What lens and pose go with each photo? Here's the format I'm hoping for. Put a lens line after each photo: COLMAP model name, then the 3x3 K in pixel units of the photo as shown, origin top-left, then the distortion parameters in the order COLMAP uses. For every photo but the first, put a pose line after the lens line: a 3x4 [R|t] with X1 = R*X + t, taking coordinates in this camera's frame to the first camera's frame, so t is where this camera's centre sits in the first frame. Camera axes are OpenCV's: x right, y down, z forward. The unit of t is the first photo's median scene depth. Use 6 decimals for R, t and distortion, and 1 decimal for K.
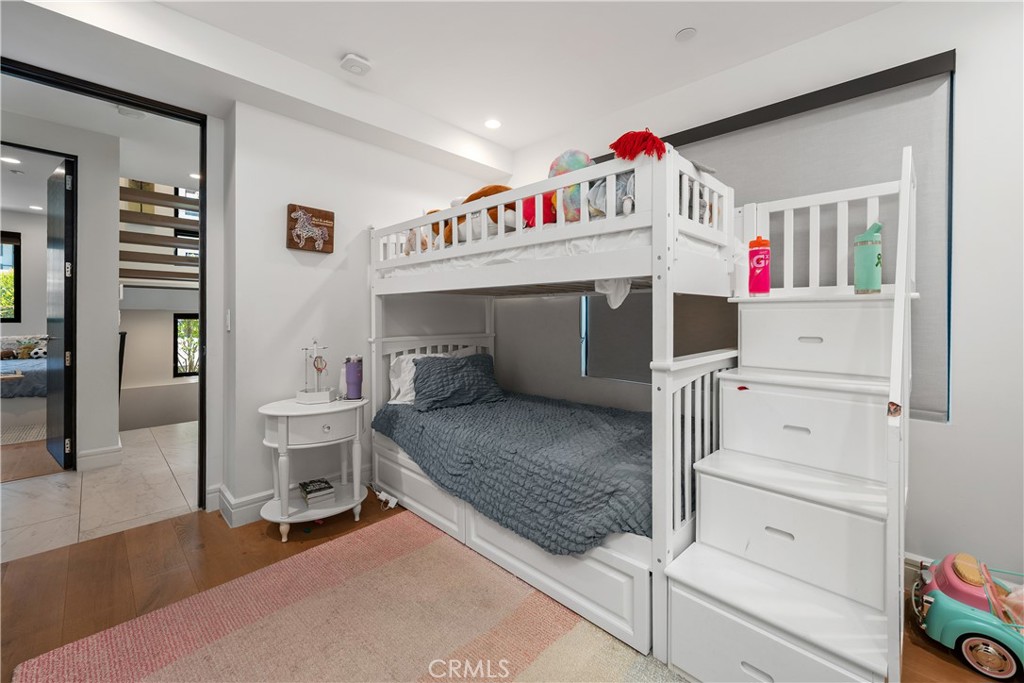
lens RADIAL K [[408.6, 0, 511.0], [0, 408.6, 313.7], [0, 0, 1]] dist [-0.000857, -0.000408]
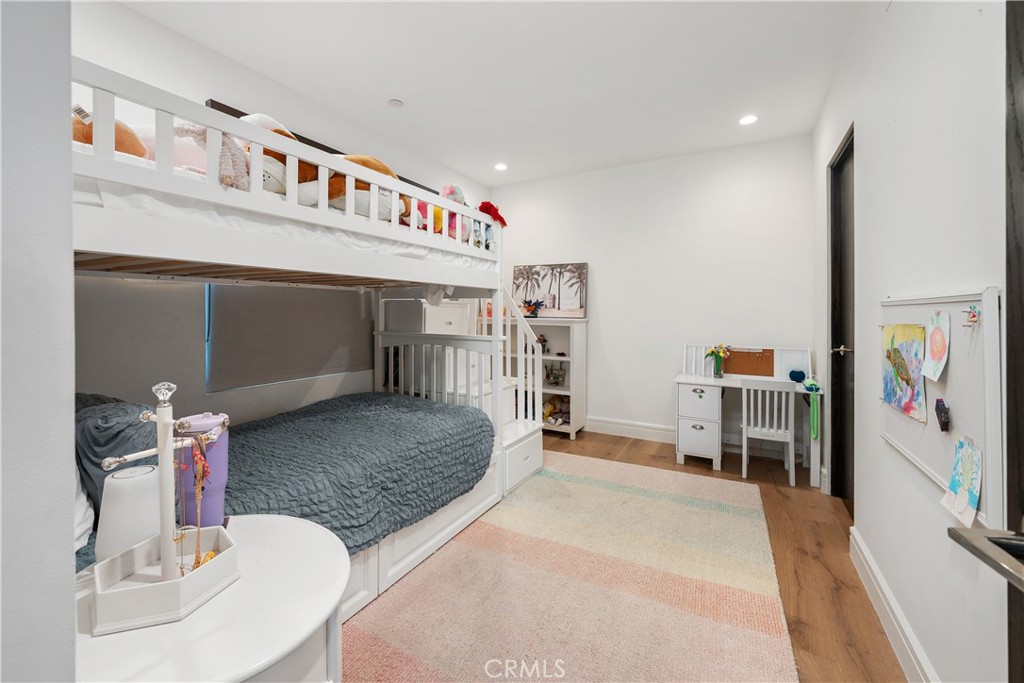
lens RADIAL K [[408.6, 0, 511.0], [0, 408.6, 313.7], [0, 0, 1]] dist [-0.000857, -0.000408]
pose [[-0.258196, -0.002129, 0.966090, -0.863943], [-0.000472, 0.999998, 0.002078, 0.006232], [-0.966092, 0.000081, -0.258197, 0.861788]]
